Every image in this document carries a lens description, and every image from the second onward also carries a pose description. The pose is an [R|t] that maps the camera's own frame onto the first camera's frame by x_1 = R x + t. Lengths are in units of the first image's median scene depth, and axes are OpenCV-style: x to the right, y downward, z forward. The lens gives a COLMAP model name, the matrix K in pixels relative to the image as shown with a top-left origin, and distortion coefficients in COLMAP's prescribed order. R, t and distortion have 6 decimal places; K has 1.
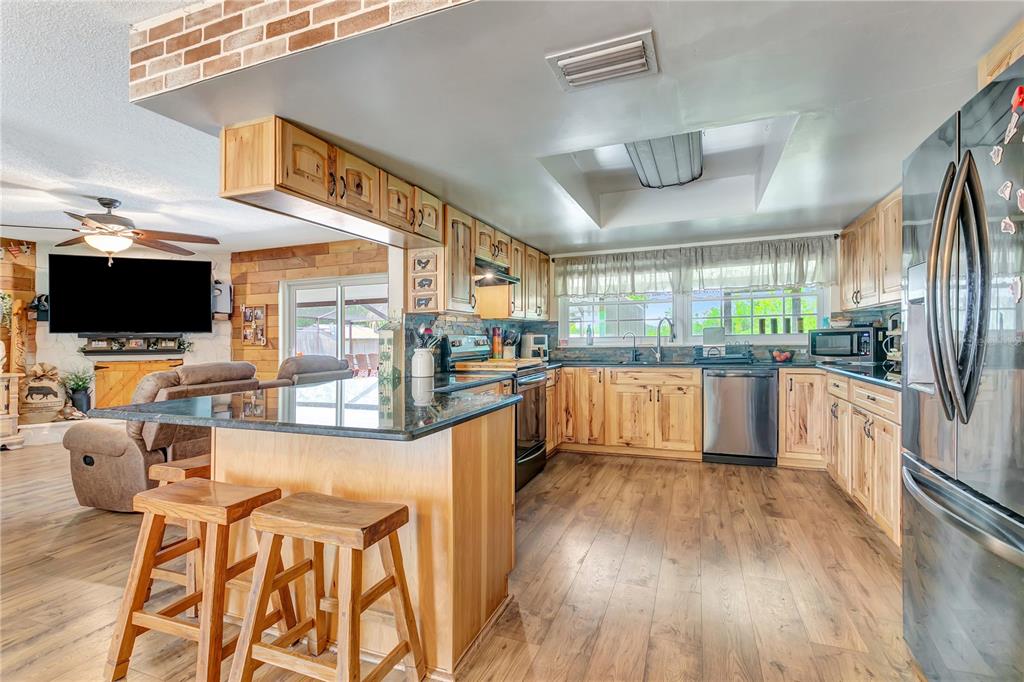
lens RADIAL K [[487.5, 0, 511.5], [0, 487.5, 341.1], [0, 0, 1]] dist [-0.000465, 0.001294]
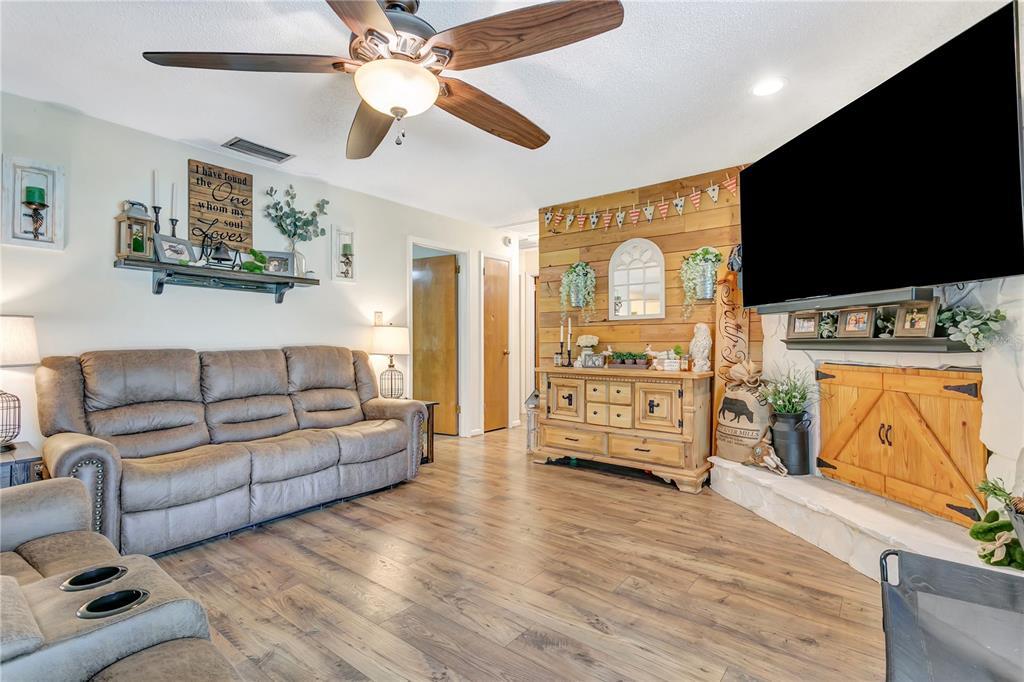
lens RADIAL K [[487.5, 0, 509.8], [0, 487.5, 339.3], [0, 0, 1]] dist [-0.000465, 0.001294]
pose [[-0.266751, 0.003198, -0.963760, -0.319194], [-0.003062, 0.999987, 0.004166, 0.019030], [0.963761, 0.004062, -0.266738, 0.878702]]
